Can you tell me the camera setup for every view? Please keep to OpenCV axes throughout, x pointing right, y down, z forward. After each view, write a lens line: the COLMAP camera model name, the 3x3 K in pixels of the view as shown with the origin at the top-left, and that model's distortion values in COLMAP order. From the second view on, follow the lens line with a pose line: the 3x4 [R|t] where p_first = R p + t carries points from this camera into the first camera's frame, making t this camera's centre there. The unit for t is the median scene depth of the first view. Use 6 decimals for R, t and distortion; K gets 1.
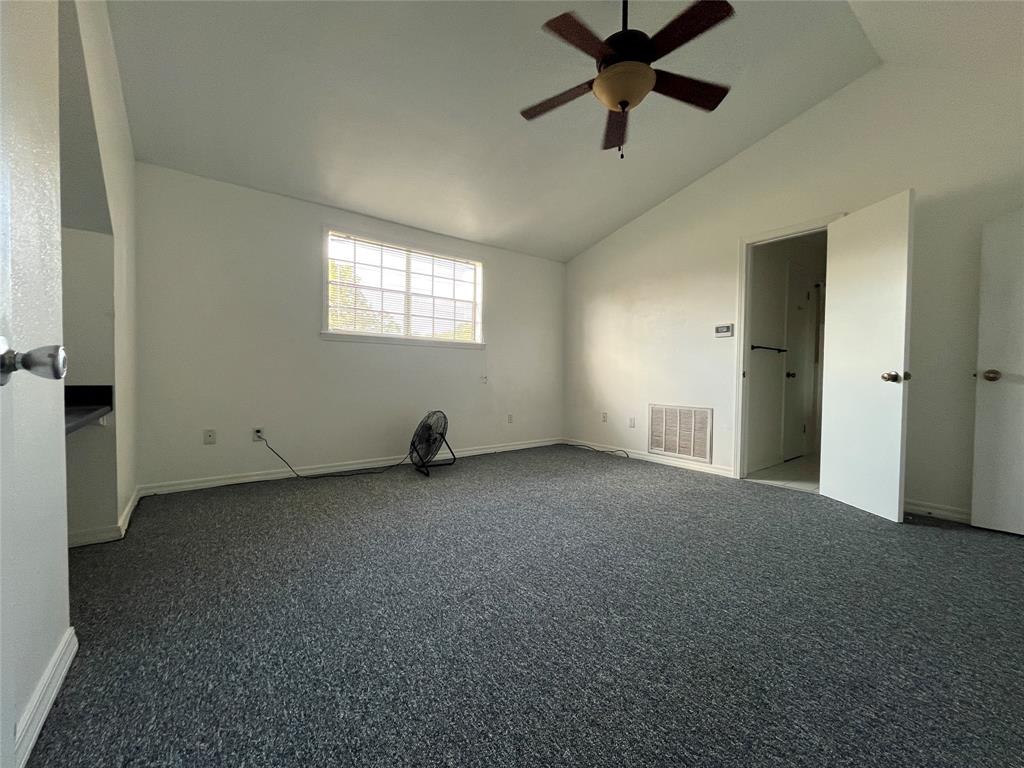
lens RADIAL K [[415.6, 0, 512.0], [0, 415.6, 384.0], [0, 0, 1]] dist [-0.010435, -0.000027]
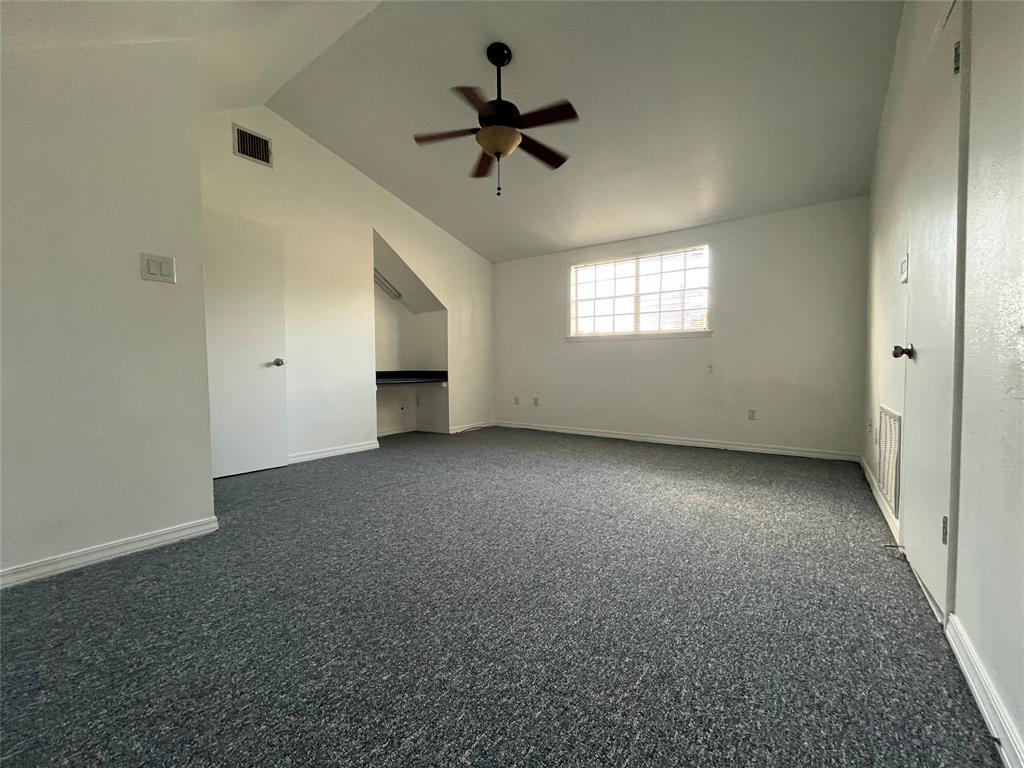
lens RADIAL K [[420.9, 0, 512.0], [0, 420.9, 384.0], [0, 0, 1]] dist [0.000937, 0.000012]
pose [[0.286902, 0.024534, -0.957646, 0.789134], [-0.012627, 0.999682, 0.021828, 0.010225], [0.957877, 0.005829, 0.287120, 0.330491]]
